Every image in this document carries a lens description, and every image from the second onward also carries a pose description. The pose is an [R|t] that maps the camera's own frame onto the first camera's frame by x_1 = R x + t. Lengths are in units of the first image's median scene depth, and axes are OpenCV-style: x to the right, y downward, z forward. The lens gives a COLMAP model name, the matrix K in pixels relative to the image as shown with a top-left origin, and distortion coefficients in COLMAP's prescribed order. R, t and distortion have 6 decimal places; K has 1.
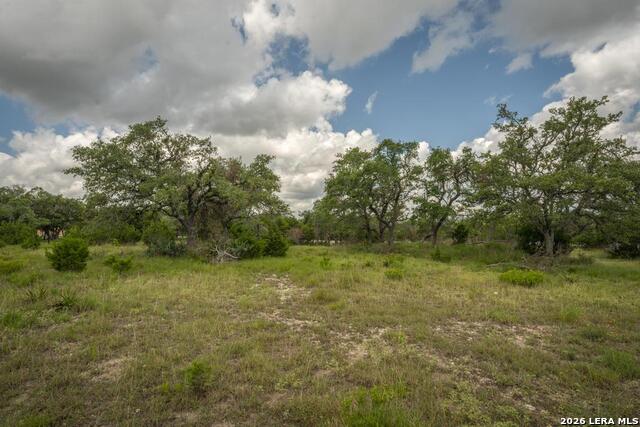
lens RADIAL K [[330.7, 0, 317.7], [0, 330.7, 216.0], [0, 0, 1]] dist [-0.003563, 0.000265]
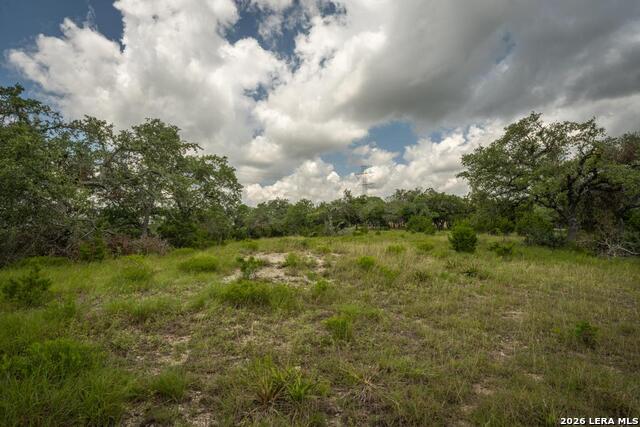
lens RADIAL K [[330.7, 0, 317.7], [0, 330.7, 216.0], [0, 0, 1]] dist [-0.003563, 0.000265]
pose [[0.531954, -0.012336, -0.846683, 0.032544], [0.033662, 0.999412, 0.006588, -0.003103], [0.846104, -0.032006, 0.532057, -0.127592]]
